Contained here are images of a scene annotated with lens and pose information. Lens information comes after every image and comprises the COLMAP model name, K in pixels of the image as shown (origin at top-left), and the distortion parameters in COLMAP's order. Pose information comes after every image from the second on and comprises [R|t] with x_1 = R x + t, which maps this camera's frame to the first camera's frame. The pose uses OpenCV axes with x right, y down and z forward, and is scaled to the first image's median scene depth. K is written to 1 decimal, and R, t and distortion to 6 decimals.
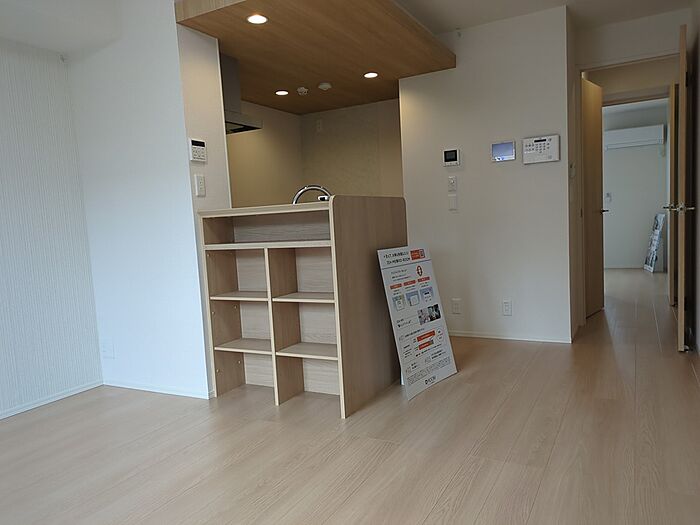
lens RADIAL K [[526.8, 0, 351.7], [0, 526.8, 265.8], [0, 0, 1]] dist [0.067399, -0.048054]
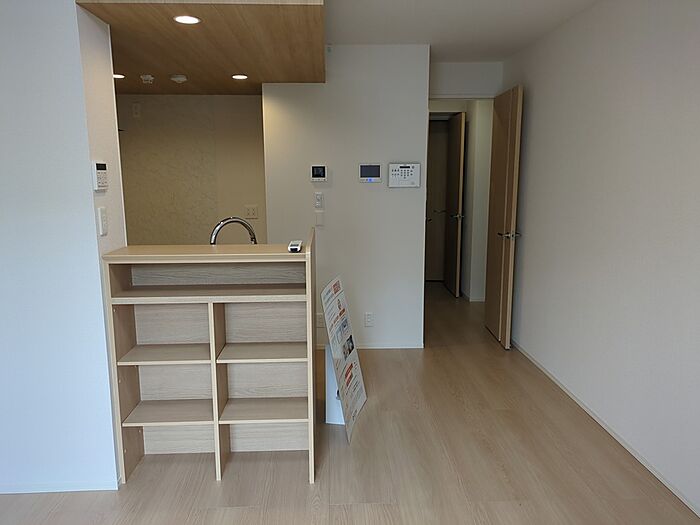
lens RADIAL K [[526.8, 0, 349.7], [0, 526.8, 259.4], [0, 0, 1]] dist [0.067399, -0.048054]
pose [[0.864990, -0.030357, 0.500869, -0.325944], [0.001839, 0.998353, 0.057333, -0.124569], [-0.501785, -0.048671, 0.863622, 0.135874]]
